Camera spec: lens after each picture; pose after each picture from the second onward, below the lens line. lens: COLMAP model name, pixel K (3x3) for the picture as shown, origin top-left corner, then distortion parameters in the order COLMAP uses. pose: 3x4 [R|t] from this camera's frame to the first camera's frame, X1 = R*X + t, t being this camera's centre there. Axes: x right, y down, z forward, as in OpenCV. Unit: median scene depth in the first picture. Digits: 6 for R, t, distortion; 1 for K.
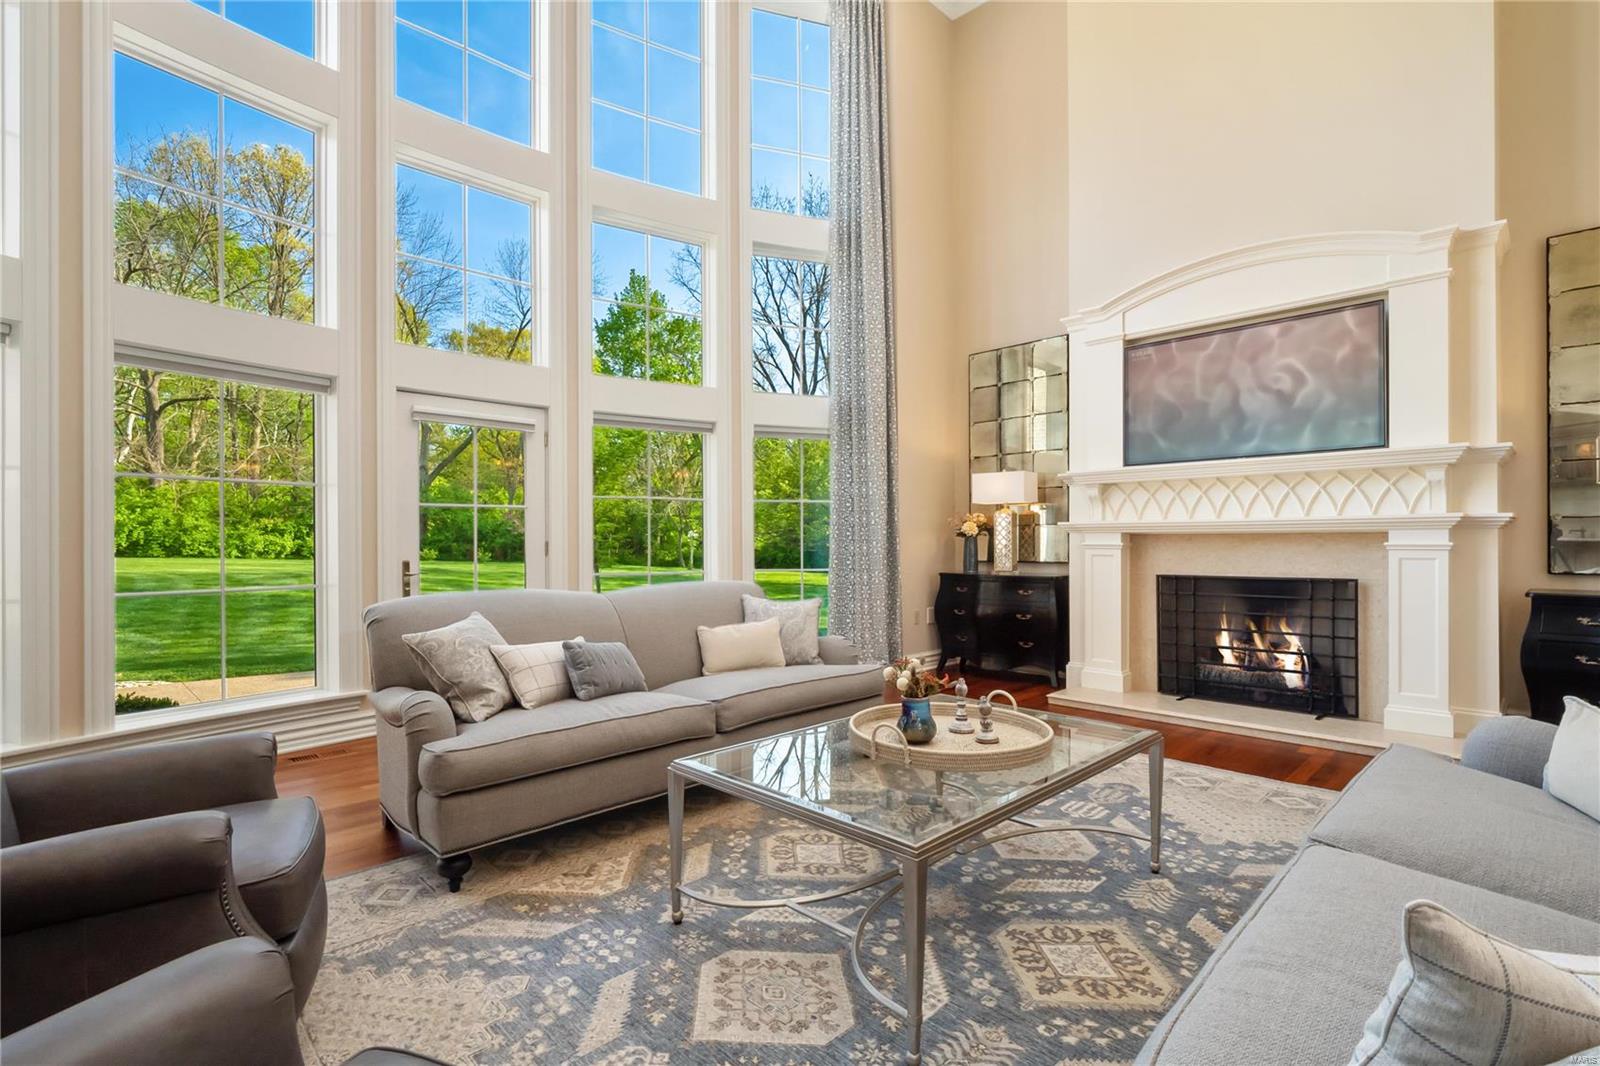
lens RADIAL K [[754.9, 0, 809.9], [0, 754.9, 538.3], [0, 0, 1]] dist [-0.000862, -0.000207]
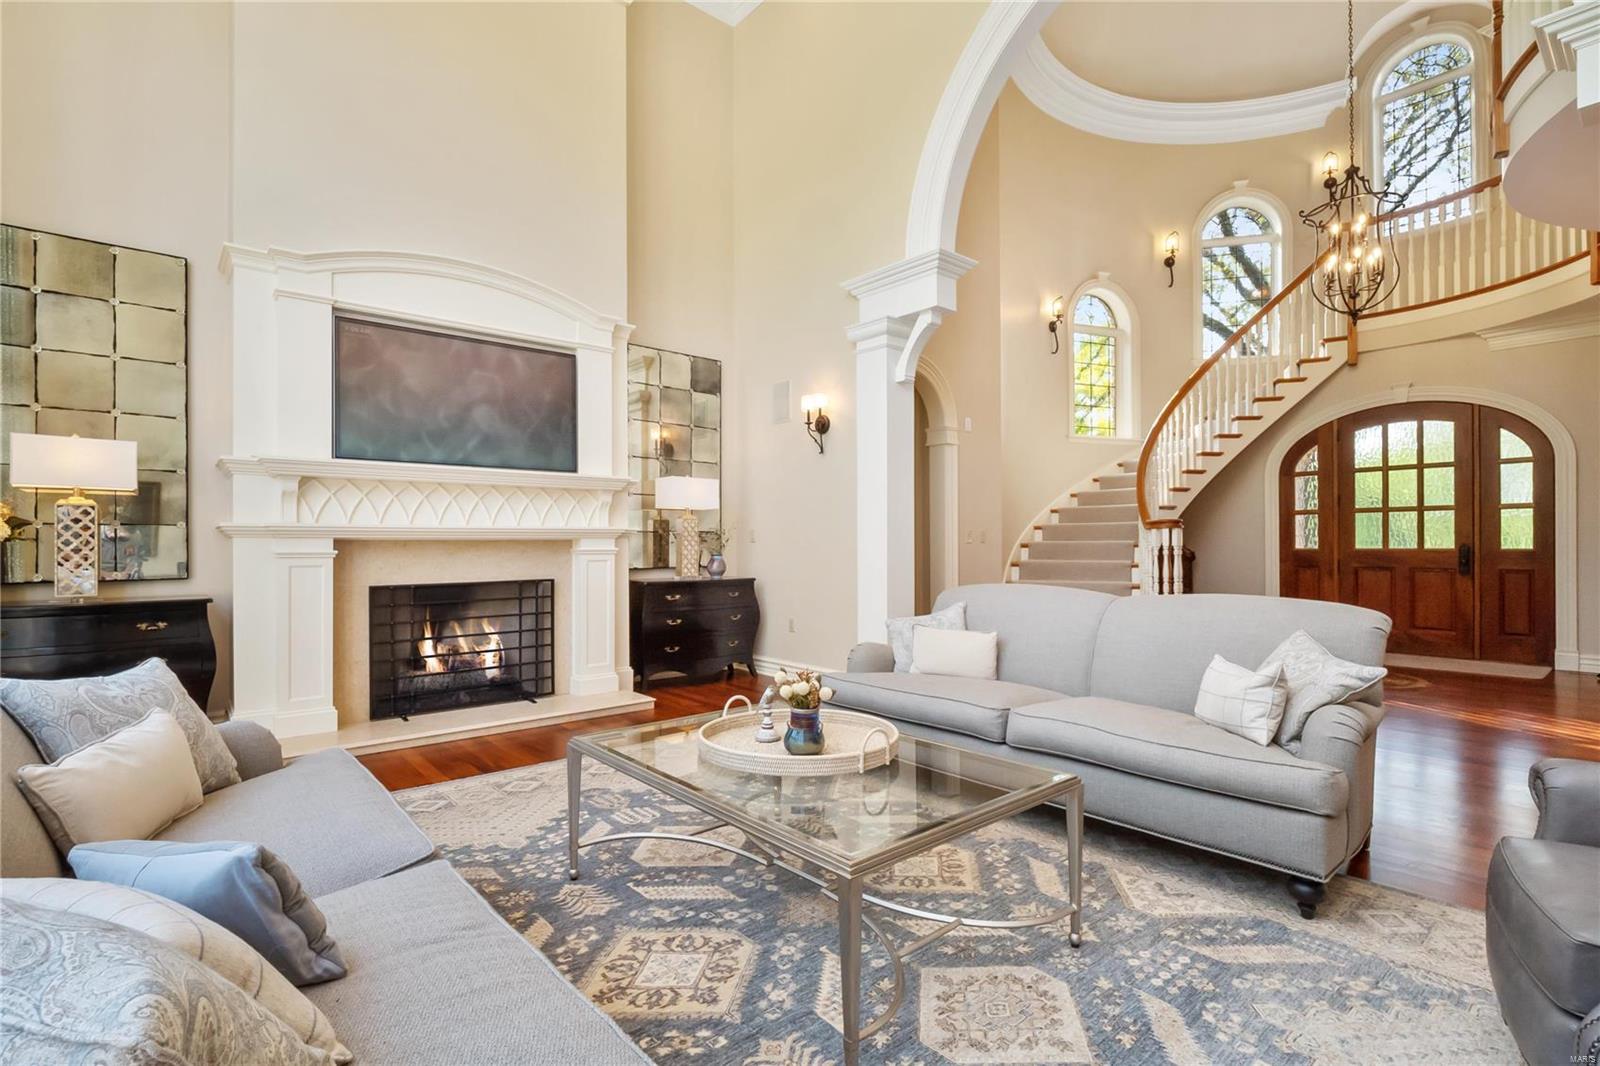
lens RADIAL K [[754.9, 0, 809.9], [0, 754.9, 538.3], [0, 0, 1]] dist [-0.000862, -0.000207]
pose [[0.071910, 0.010732, 0.997353, -0.453566], [0.001260, 0.999940, -0.010851, 0.002916], [-0.997410, 0.002037, 0.071892, 0.510920]]
